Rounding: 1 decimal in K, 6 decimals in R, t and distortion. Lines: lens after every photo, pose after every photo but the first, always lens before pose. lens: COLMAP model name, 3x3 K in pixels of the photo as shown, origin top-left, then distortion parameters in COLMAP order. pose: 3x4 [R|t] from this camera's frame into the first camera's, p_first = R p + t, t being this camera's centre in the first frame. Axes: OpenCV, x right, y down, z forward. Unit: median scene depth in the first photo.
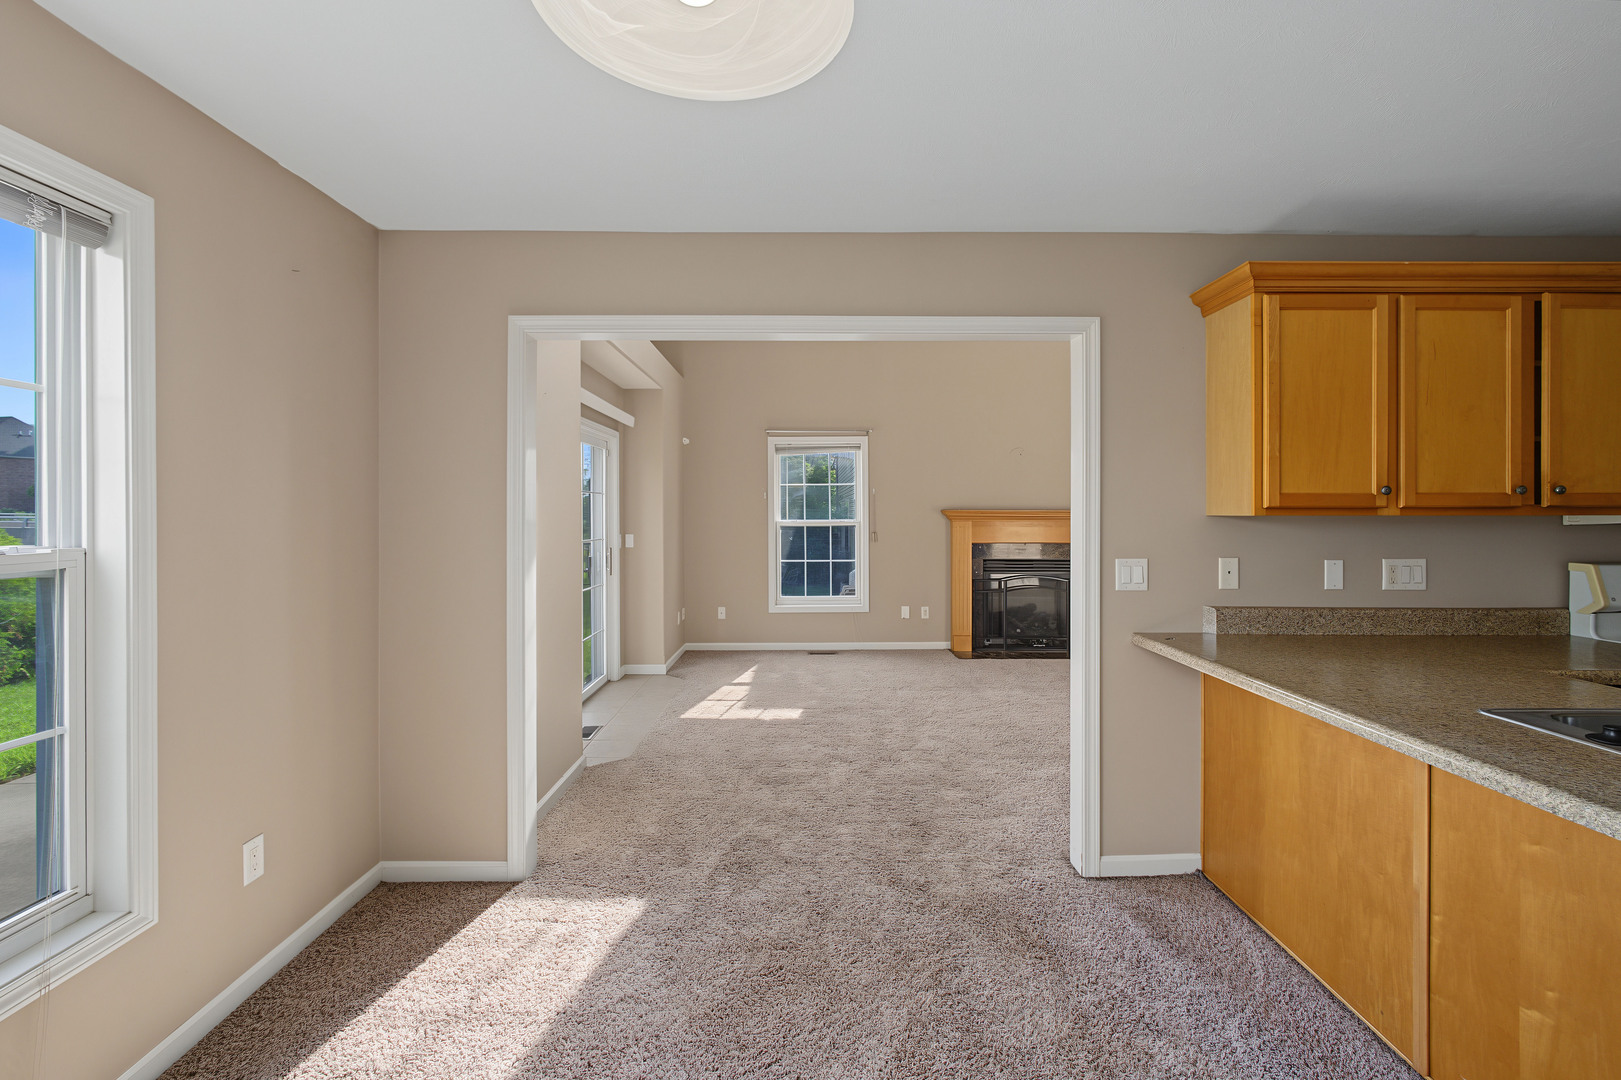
lens RADIAL K [[711.4, 0, 815.4], [0, 711.4, 512.4], [0, 0, 1]] dist [-0.008182, 0.003451]
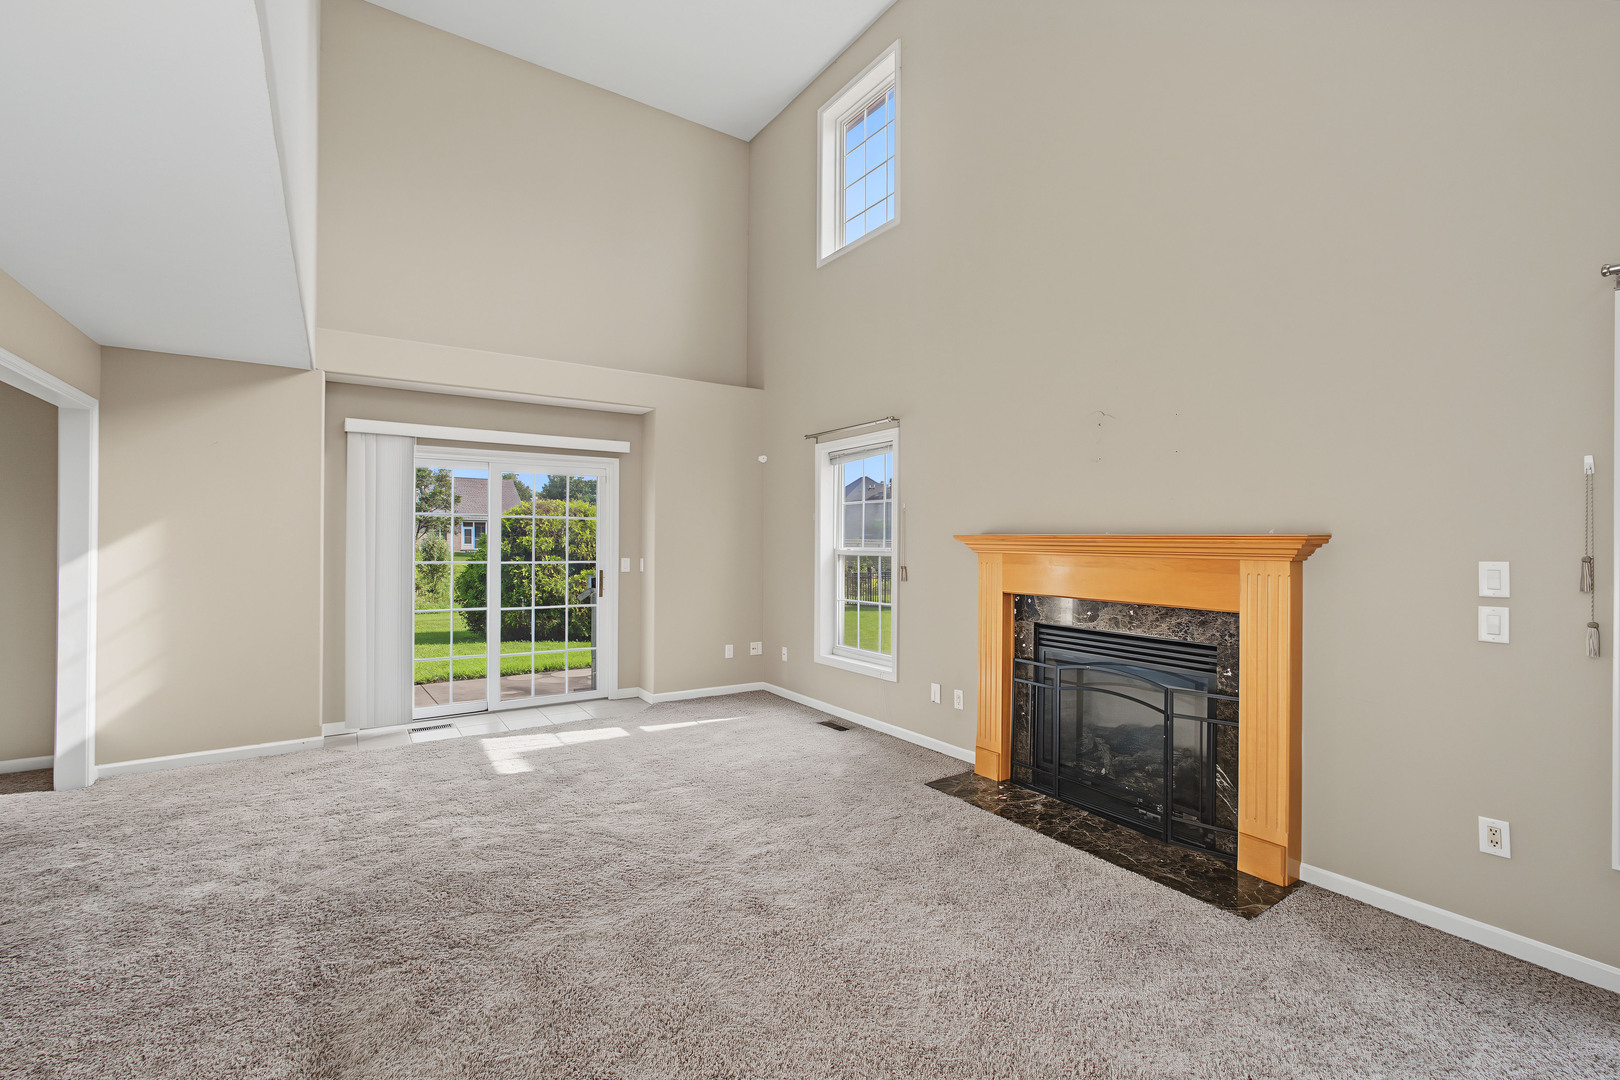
lens RADIAL K [[710.9, 0, 814.0], [0, 710.9, 538.4], [0, 0, 1]] dist [-0.008182, 0.003451]
pose [[0.551035, 0.003165, -0.834476, 1.554512], [-0.002432, 0.999995, 0.002187, -0.002920], [0.834479, 0.000825, 0.551040, 1.417920]]
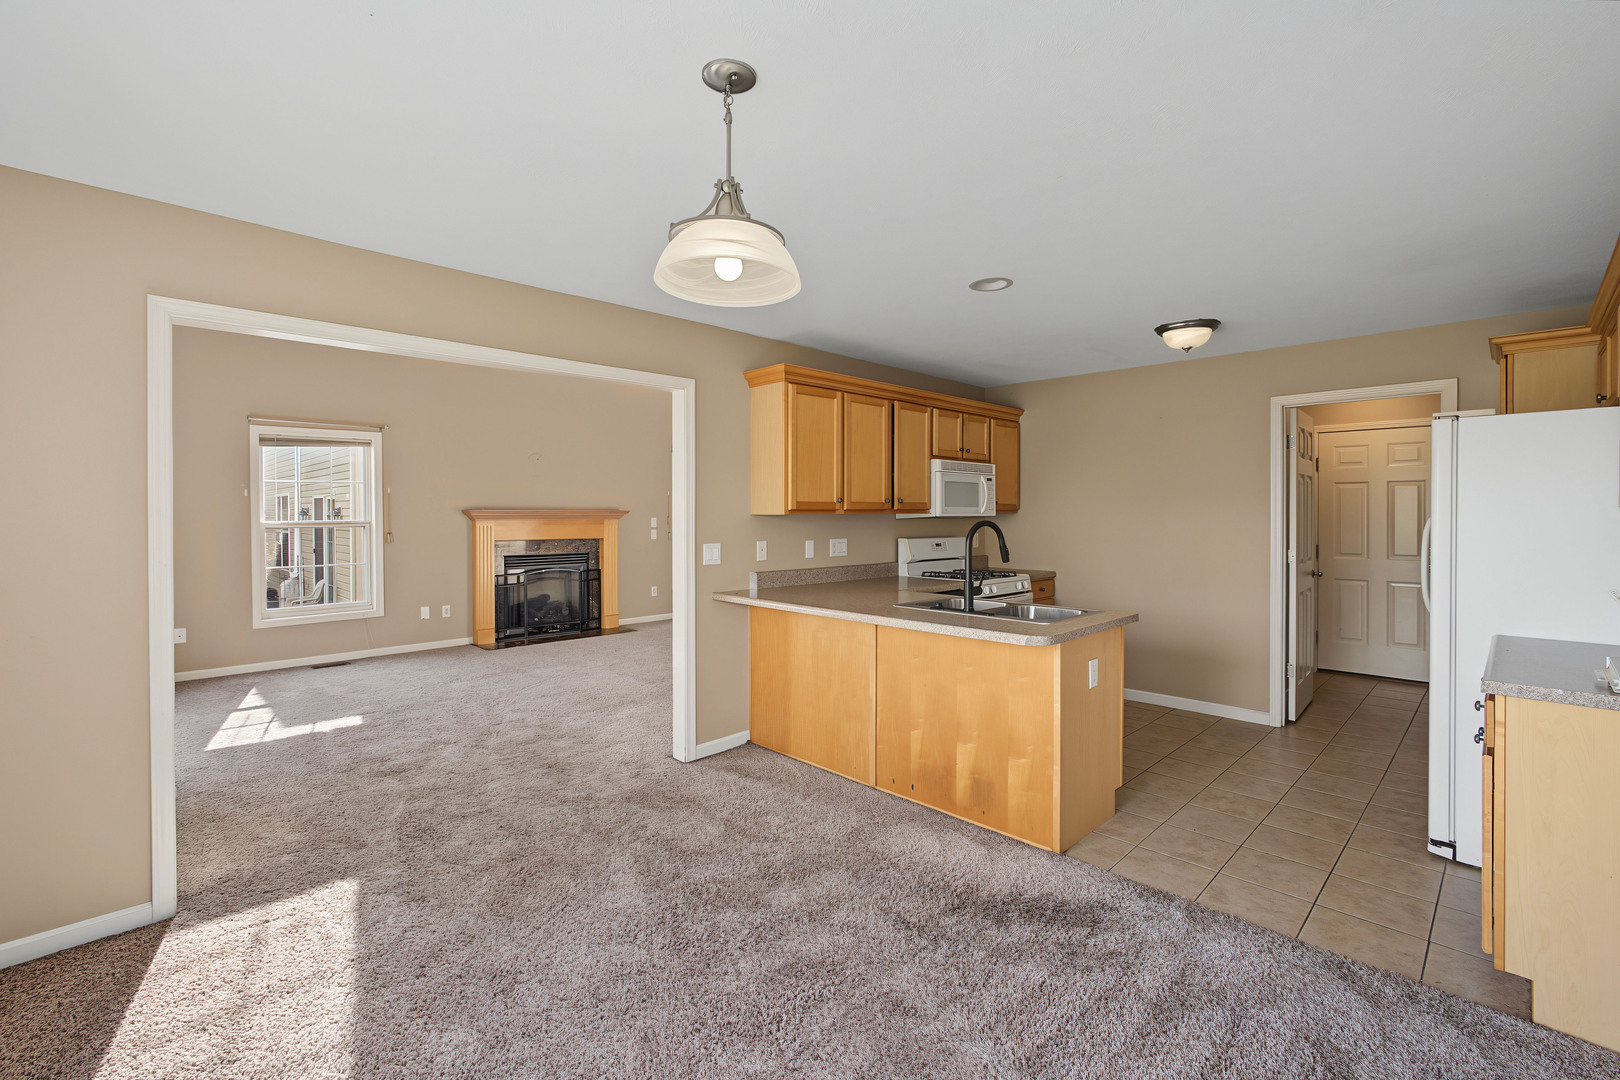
lens RADIAL K [[710.9, 0, 812.0], [0, 710.9, 519.6], [0, 0, 1]] dist [-0.008182, 0.003451]
pose [[0.717390, -0.008802, 0.696616, -0.450141], [0.000512, 0.999927, 0.012107, -0.003454], [-0.696671, -0.008329, 0.717342, -0.223582]]
